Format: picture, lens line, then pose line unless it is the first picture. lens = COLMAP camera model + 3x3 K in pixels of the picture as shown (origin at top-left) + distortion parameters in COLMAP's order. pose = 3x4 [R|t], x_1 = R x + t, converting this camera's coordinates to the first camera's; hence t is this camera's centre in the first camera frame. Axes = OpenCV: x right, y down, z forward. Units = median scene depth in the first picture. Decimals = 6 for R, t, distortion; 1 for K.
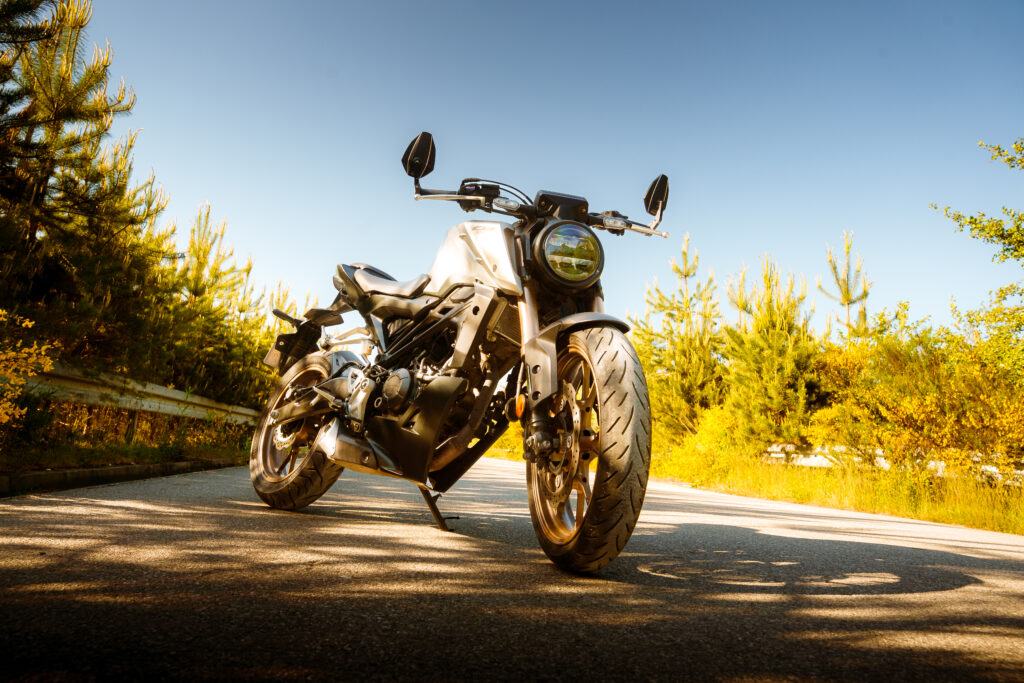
lens RADIAL K [[730.0, 0, 511.4], [0, 730.0, 329.4], [0, 0, 1]] dist [-0.112580, 0.005182]
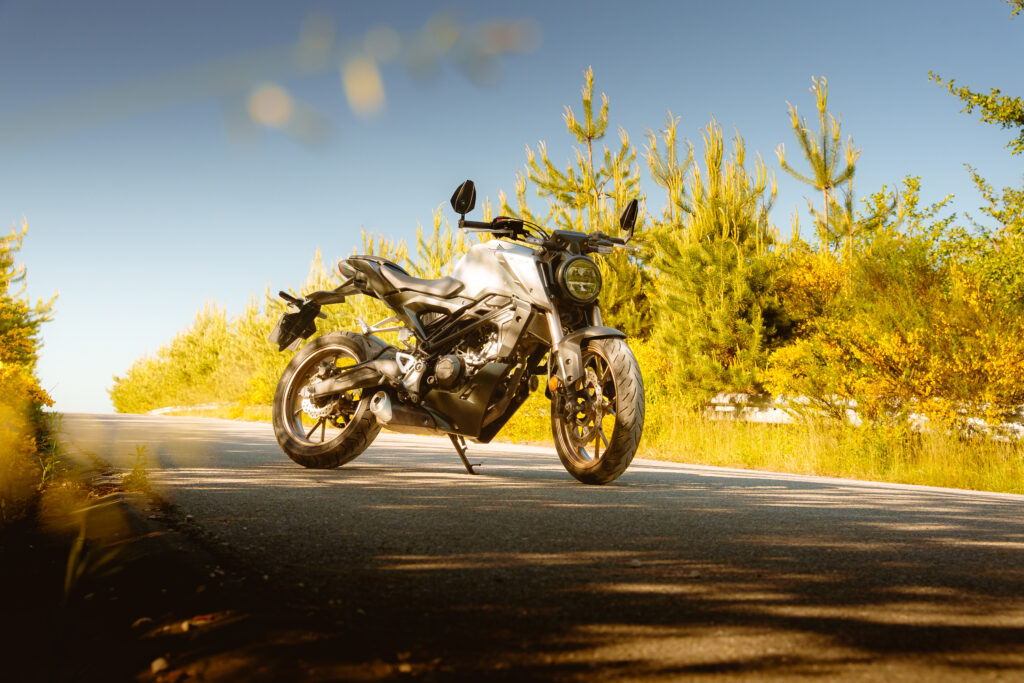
lens RADIAL K [[1300.0, 0, 511.4], [0, 1300.0, 279.9], [0, 0, 1]] dist [0.161479, -1.525252]
pose [[0.982264, -0.011173, 0.187168, -0.334366], [-0.001741, 0.997637, 0.068687, -0.172058], [-0.187493, -0.067795, 0.979924, -0.948200]]
